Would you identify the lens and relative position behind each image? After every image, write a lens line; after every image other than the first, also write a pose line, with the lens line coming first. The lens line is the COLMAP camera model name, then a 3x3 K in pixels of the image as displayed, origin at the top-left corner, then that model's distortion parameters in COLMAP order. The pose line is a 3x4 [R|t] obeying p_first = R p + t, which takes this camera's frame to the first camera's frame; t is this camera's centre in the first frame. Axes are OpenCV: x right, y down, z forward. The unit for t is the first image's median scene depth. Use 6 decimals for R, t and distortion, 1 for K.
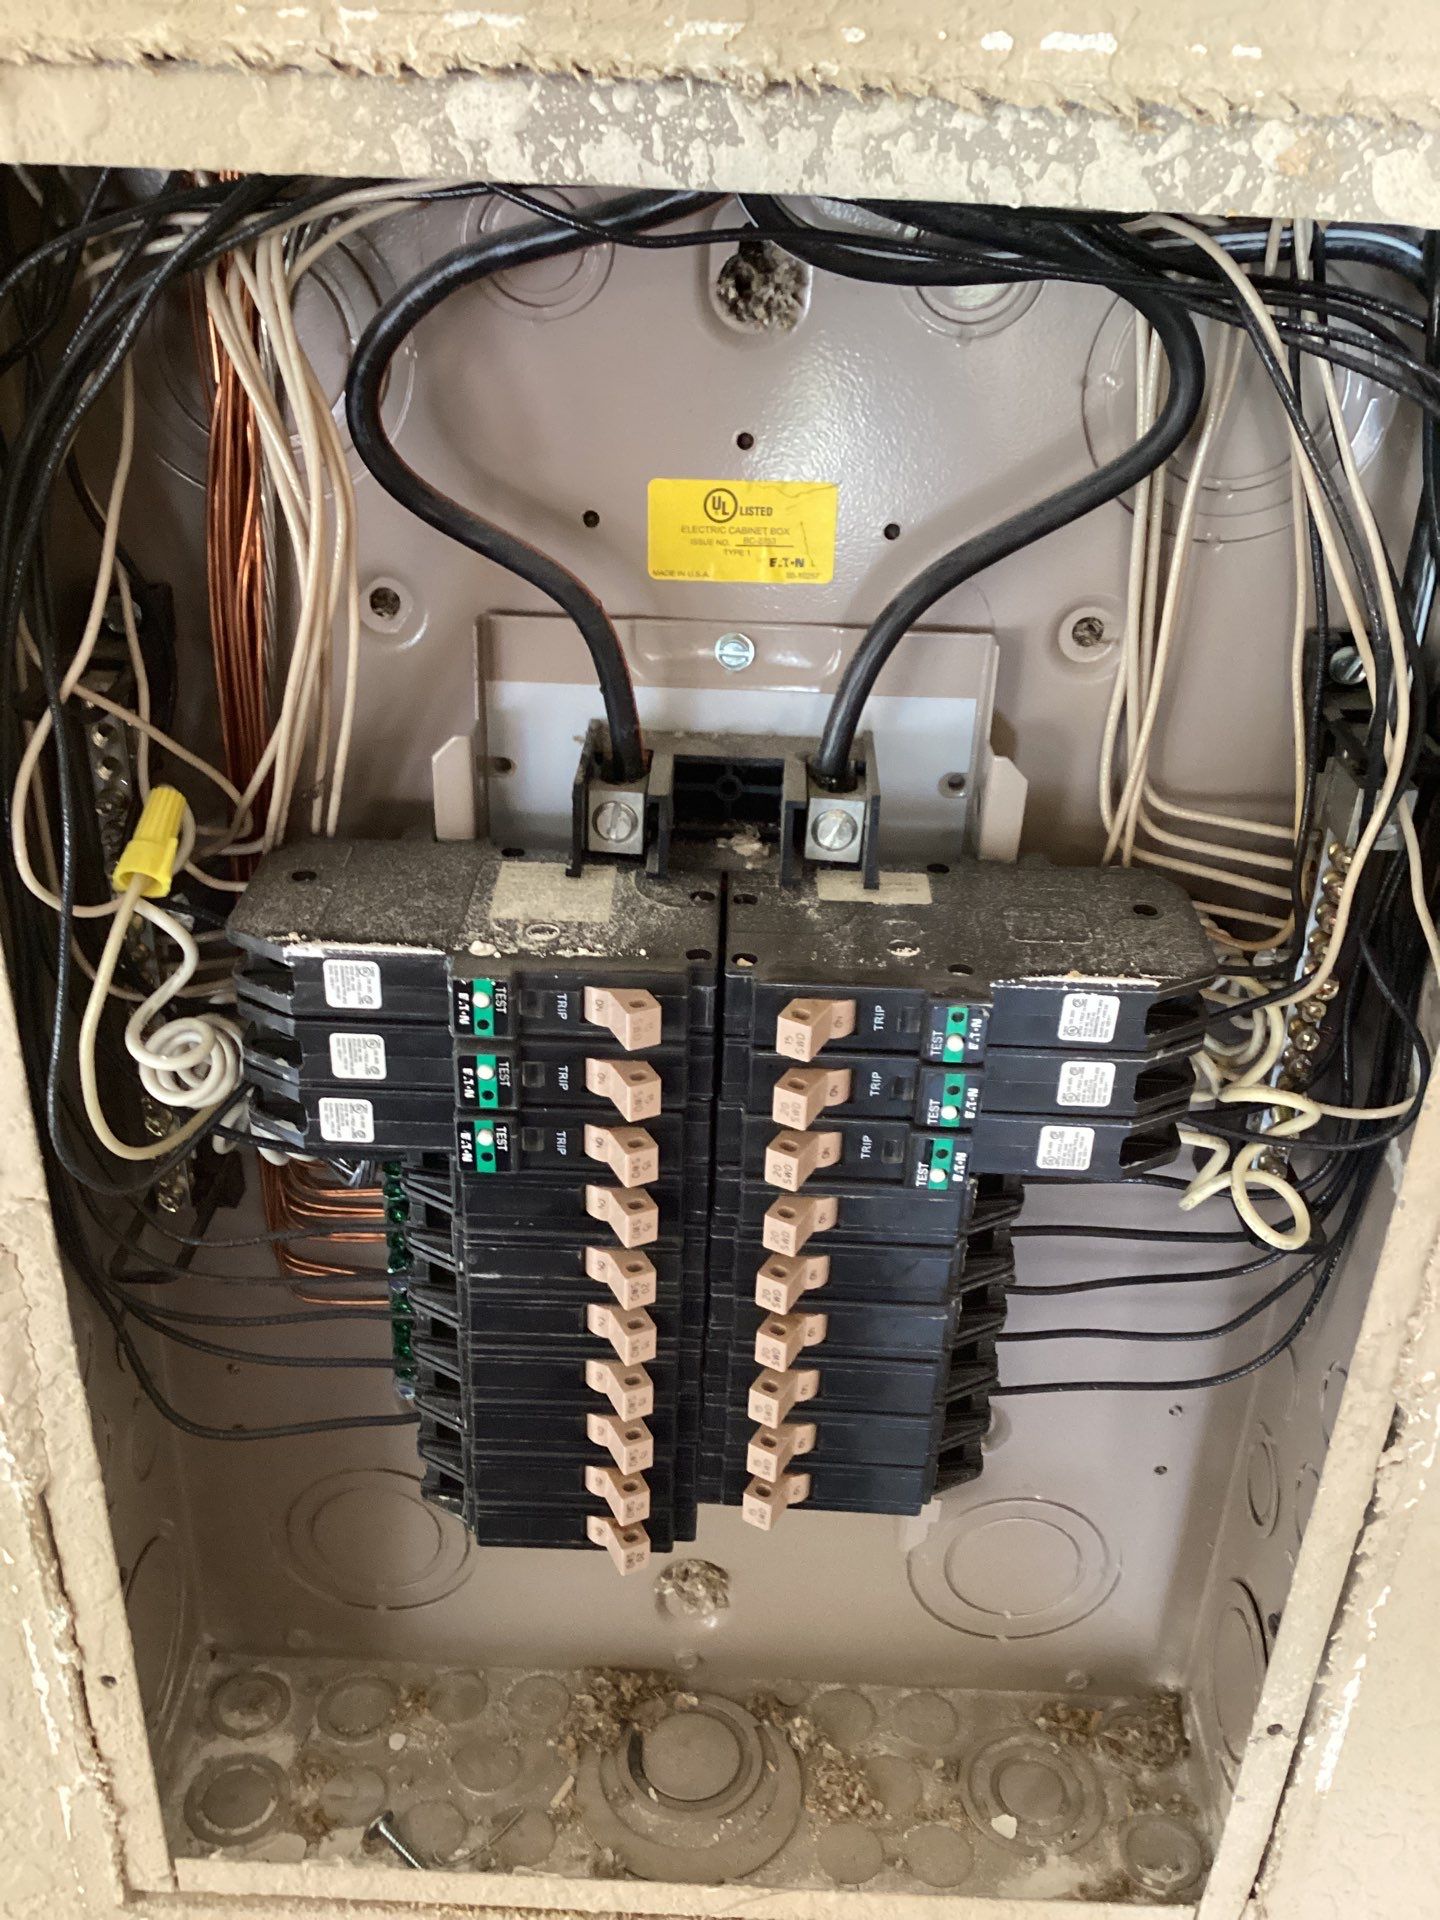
lens RADIAL K [[1798.1, 0, 713.7], [0, 1798.1, 966.5], [0, 0, 1]] dist [-0.026027, 0.000000]
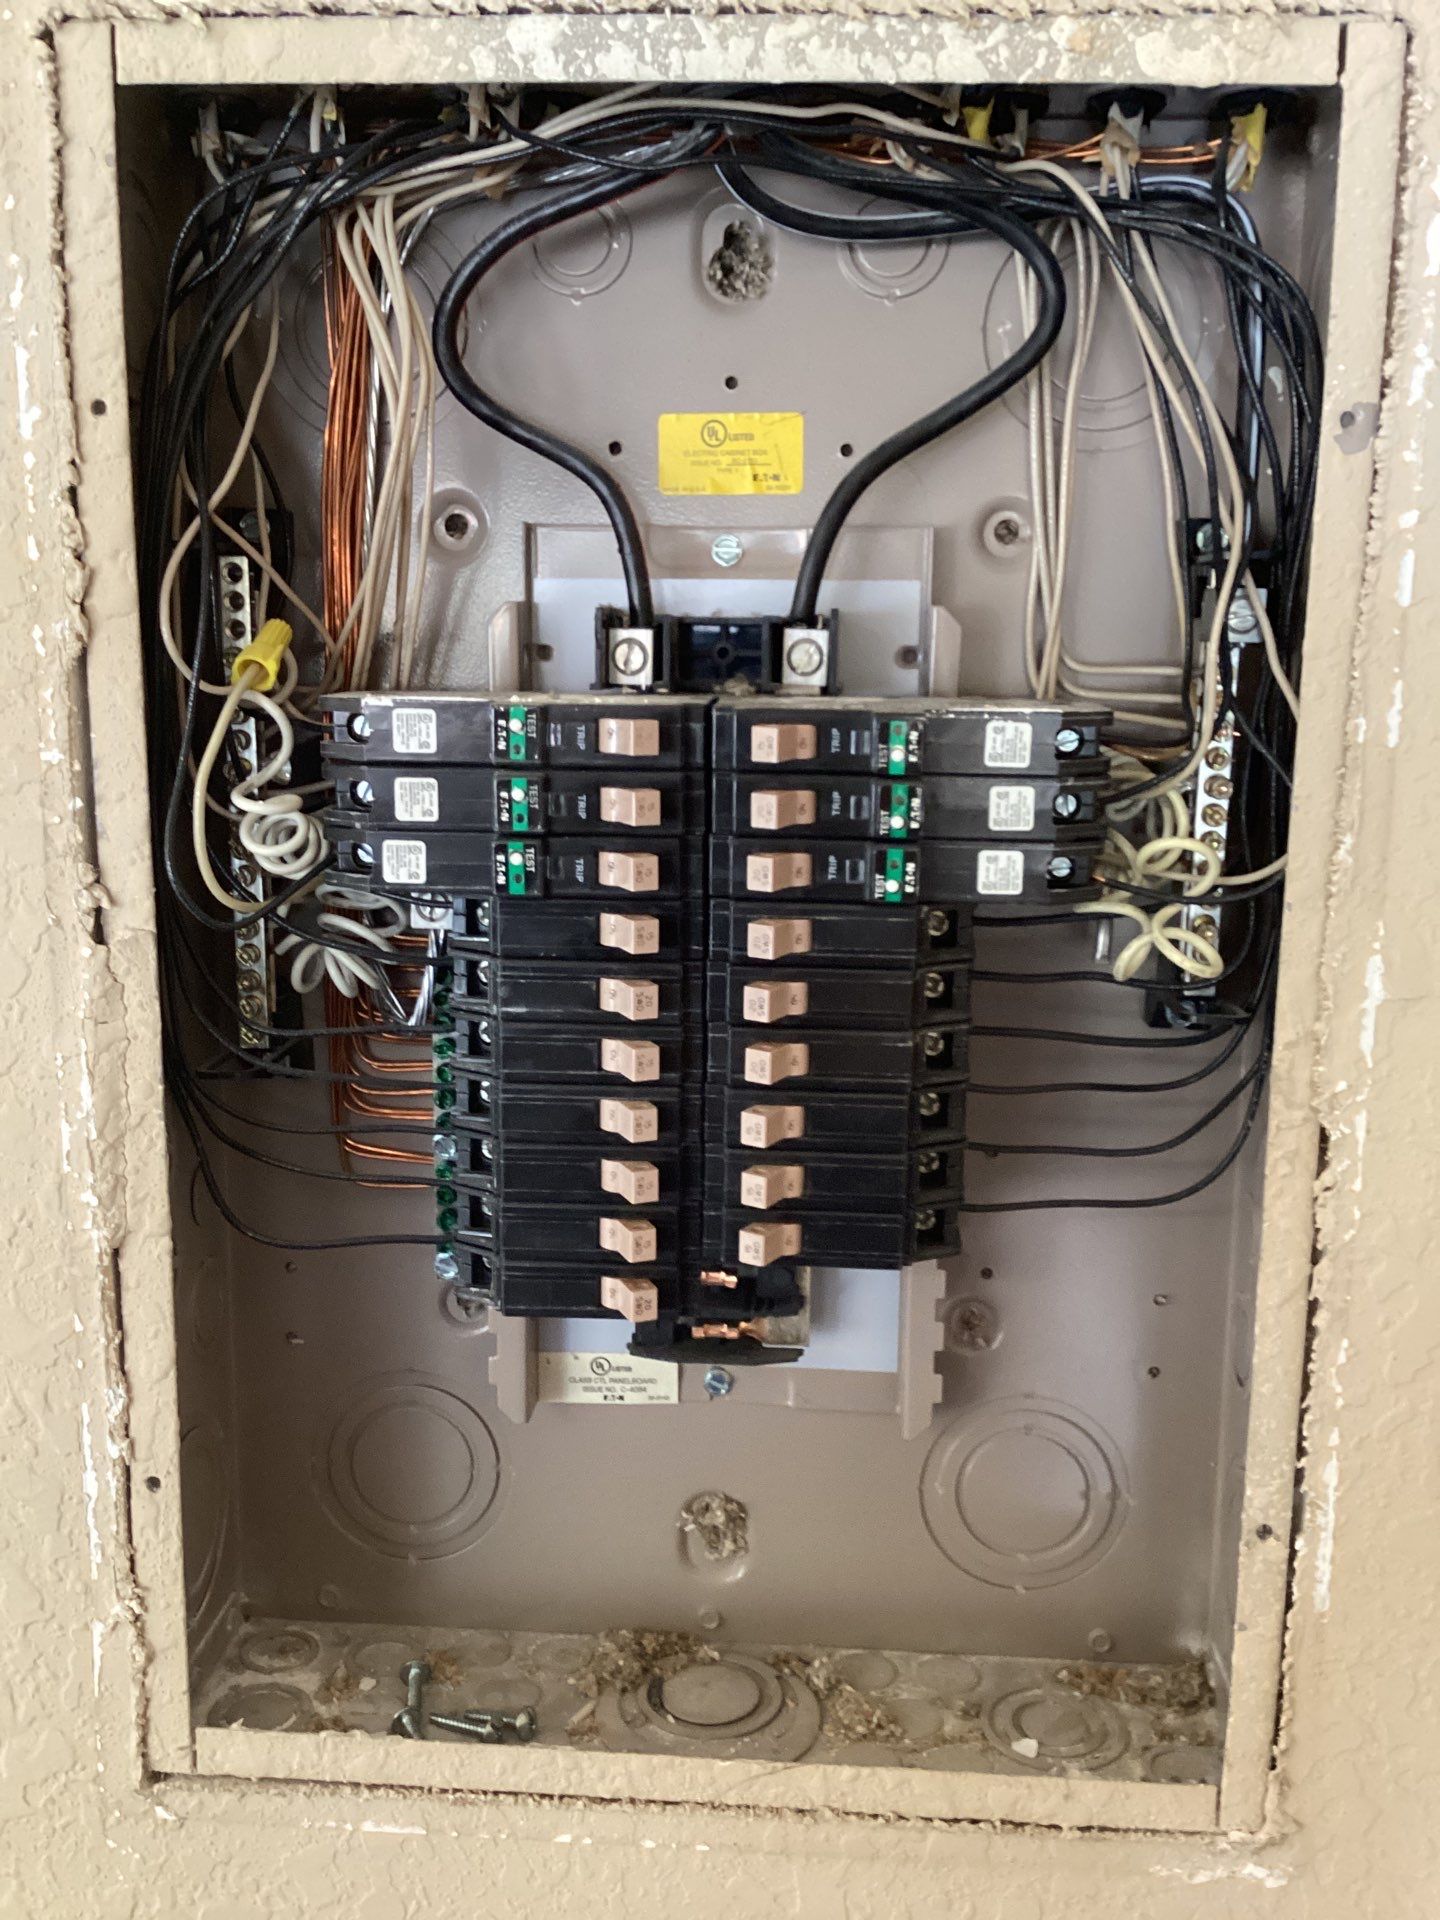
lens RADIAL K [[1798.1, 0, 716.1], [0, 1798.1, 960.8], [0, 0, 1]] dist [-0.026027, 0.000000]
pose [[0.998927, -0.014692, -0.043919, 0.056039], [-0.000191, 0.947024, -0.321163, 0.516398], [0.046311, 0.320826, 0.946005, -0.112244]]
